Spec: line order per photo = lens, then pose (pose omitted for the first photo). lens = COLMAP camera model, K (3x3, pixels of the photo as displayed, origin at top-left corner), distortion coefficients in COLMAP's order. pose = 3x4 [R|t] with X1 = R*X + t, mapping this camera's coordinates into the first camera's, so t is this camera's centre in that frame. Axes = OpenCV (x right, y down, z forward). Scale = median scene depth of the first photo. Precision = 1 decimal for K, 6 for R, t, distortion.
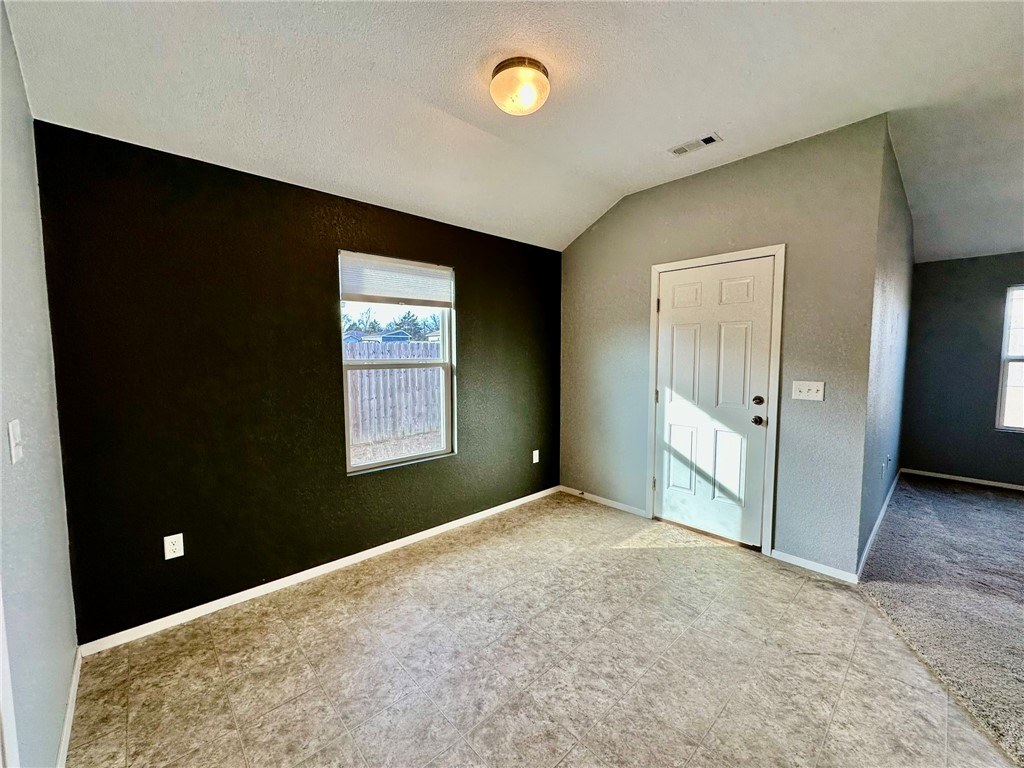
lens RADIAL K [[409.9, 0, 510.5], [0, 409.9, 377.9], [0, 0, 1]] dist [-0.001263, 0.000795]
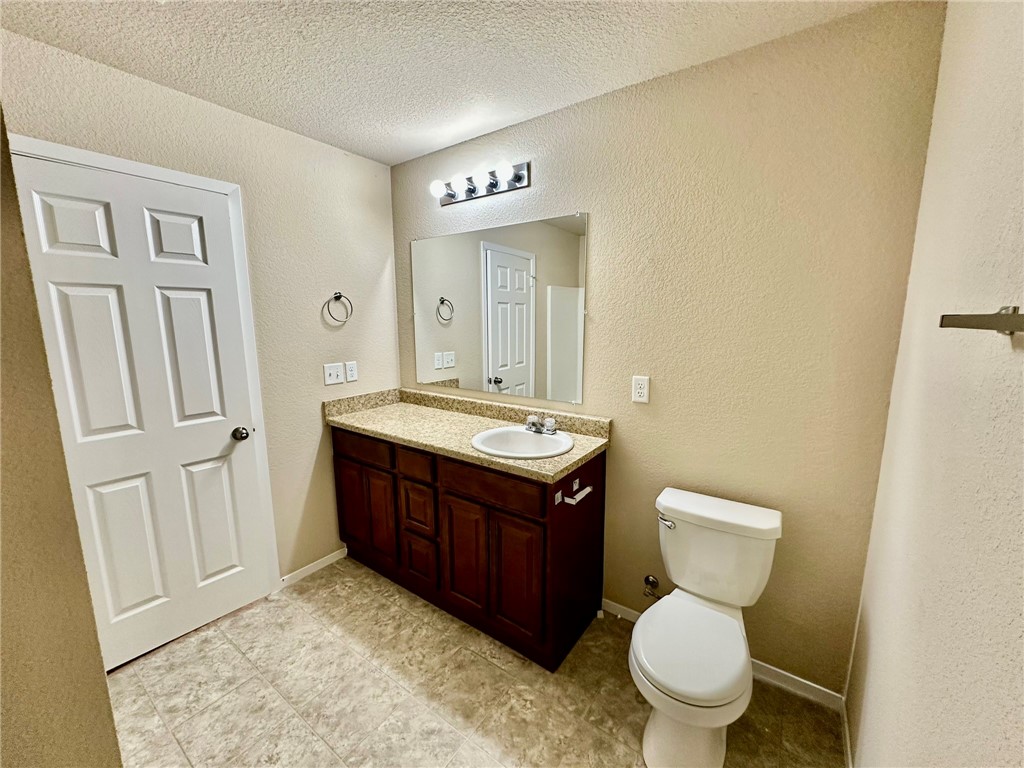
lens RADIAL K [[409.9, 0, 509.1], [0, 409.9, 387.8], [0, 0, 1]] dist [-0.001263, 0.000795]
pose [[-0.200192, -0.143575, 0.969180, -0.425068], [0.082779, 0.983189, 0.162749, -0.031130], [-0.976253, 0.112809, -0.184941, 0.450944]]
